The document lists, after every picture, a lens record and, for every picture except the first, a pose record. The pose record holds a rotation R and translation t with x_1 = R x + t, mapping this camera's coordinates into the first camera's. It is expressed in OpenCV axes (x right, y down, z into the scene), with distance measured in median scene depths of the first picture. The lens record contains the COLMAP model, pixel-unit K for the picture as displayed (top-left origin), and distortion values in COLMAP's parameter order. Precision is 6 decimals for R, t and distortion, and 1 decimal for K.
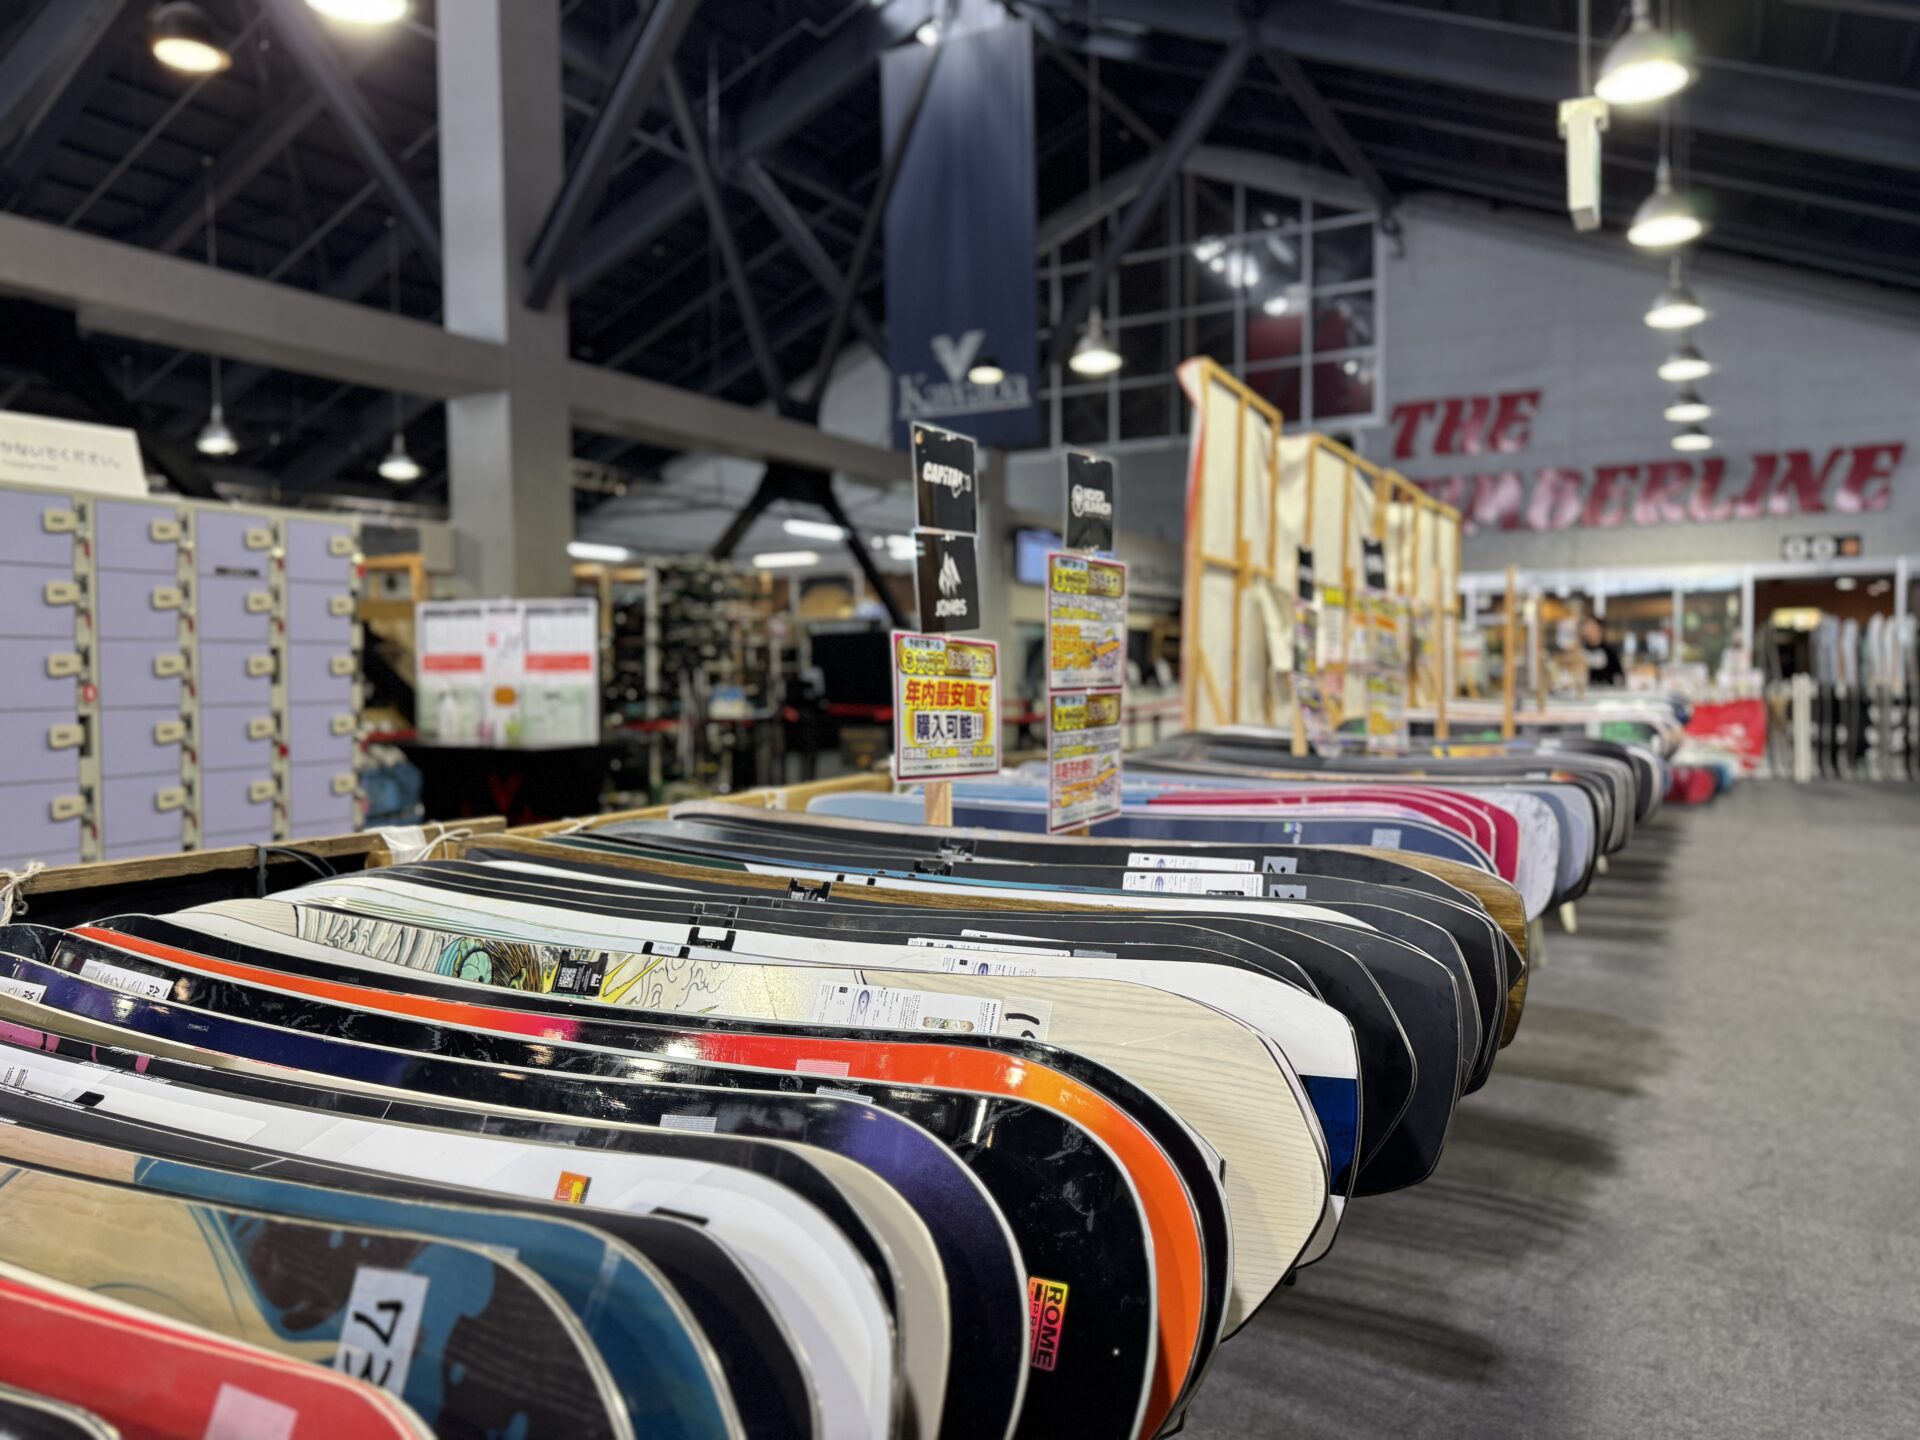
lens RADIAL K [[1343.5, 0, 964.2], [0, 1343.5, 716.2], [0, 0, 1]] dist [0.008538, 0.004338]
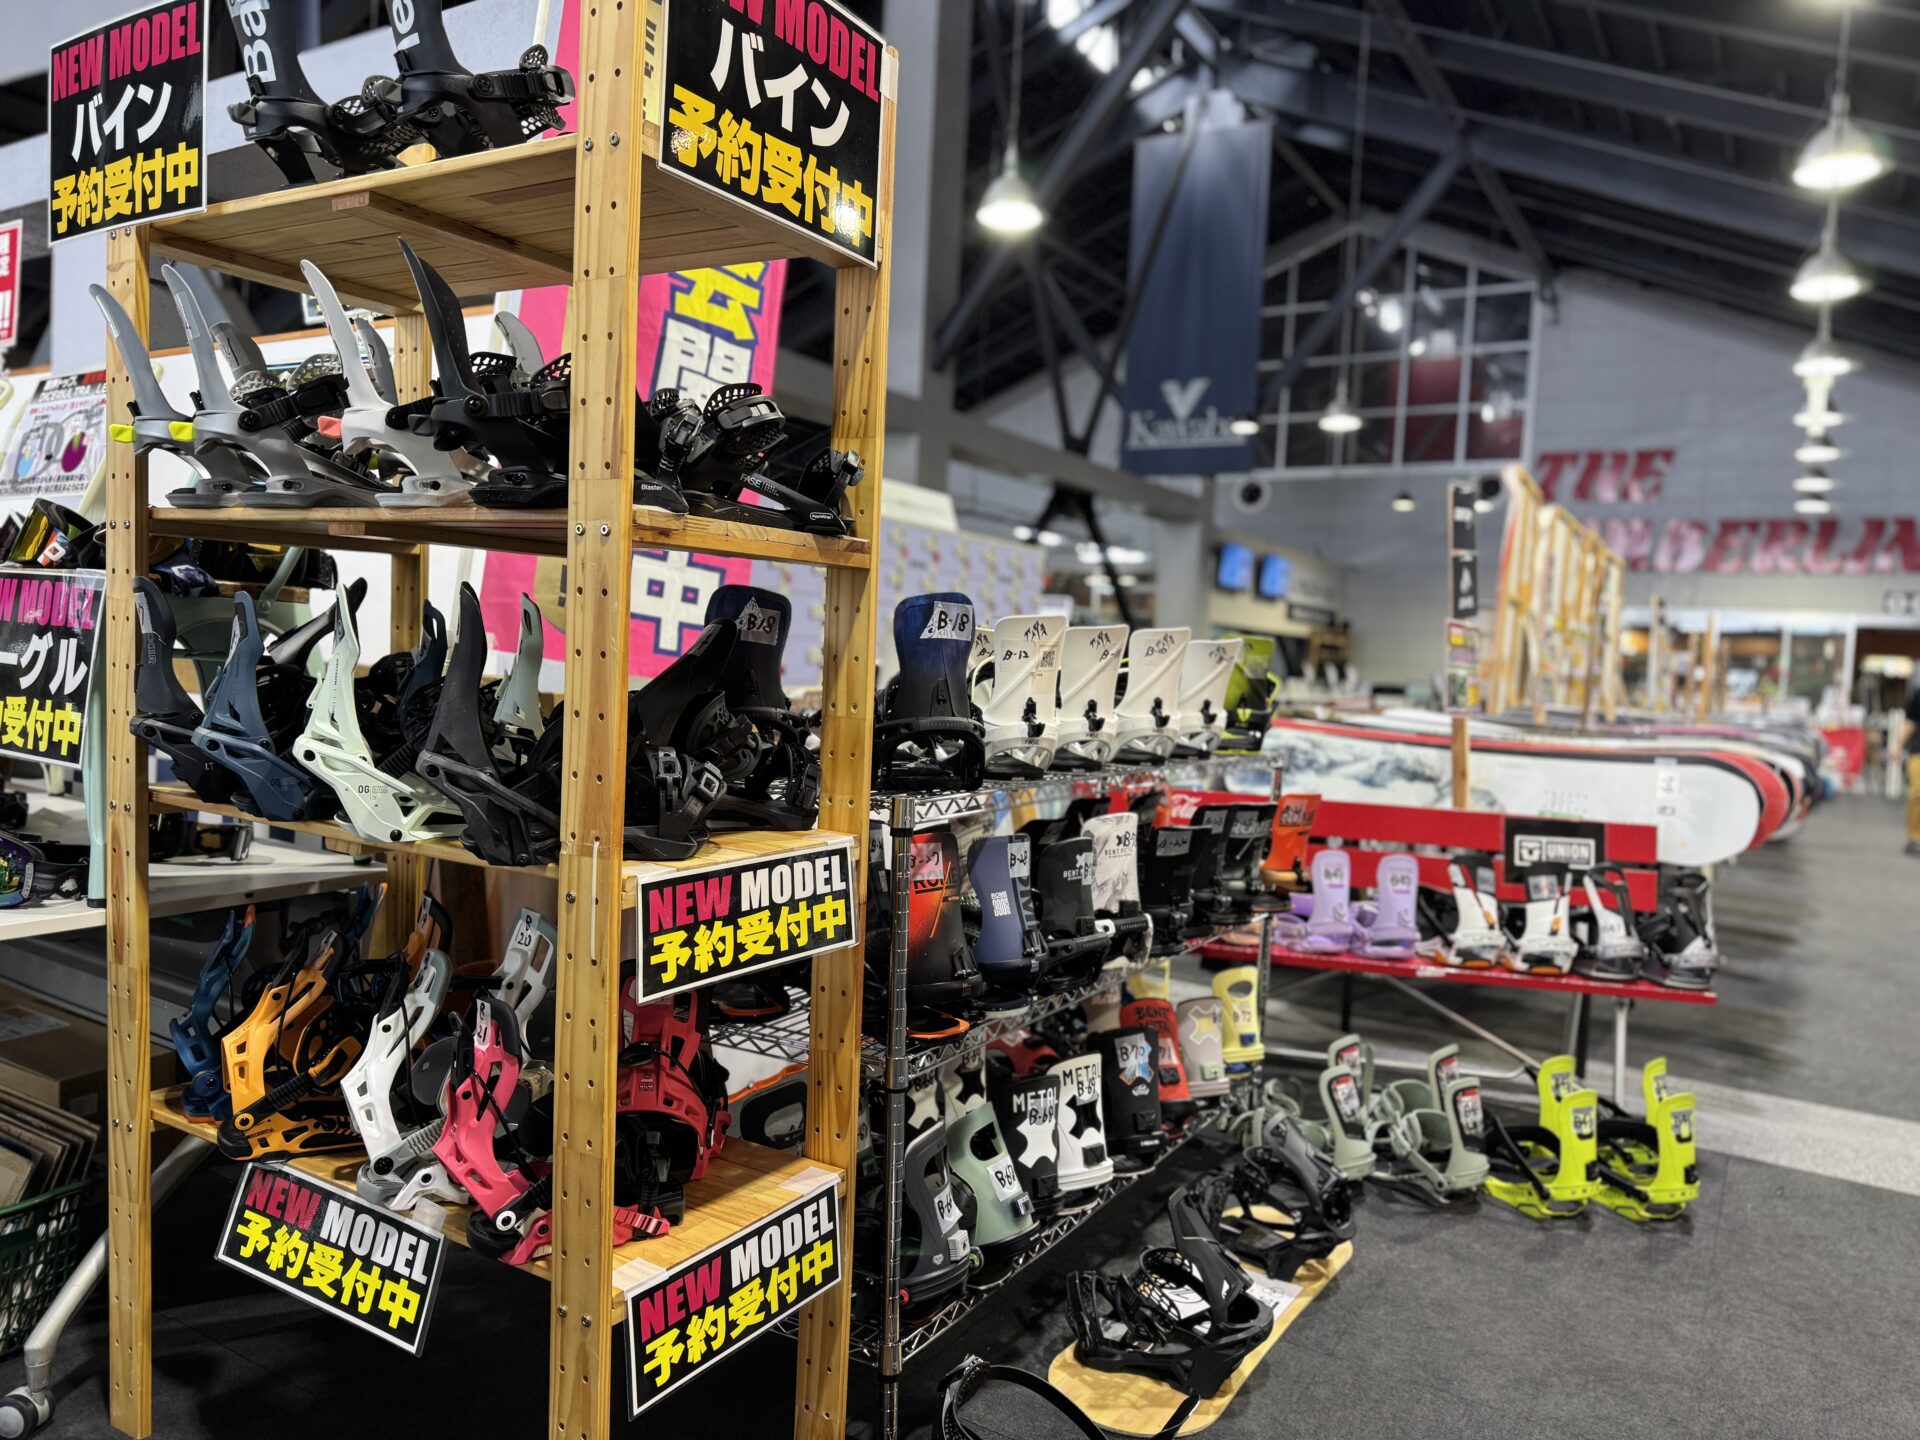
lens RADIAL K [[1343.5, 0, 954.4], [0, 1343.5, 718.0], [0, 0, 1]] dist [0.008538, 0.004338]
pose [[0.996677, 0.067068, -0.046221, -0.112209], [-0.066692, 0.997727, 0.009644, 0.014118], [0.046763, -0.006530, 0.998885, -0.168791]]
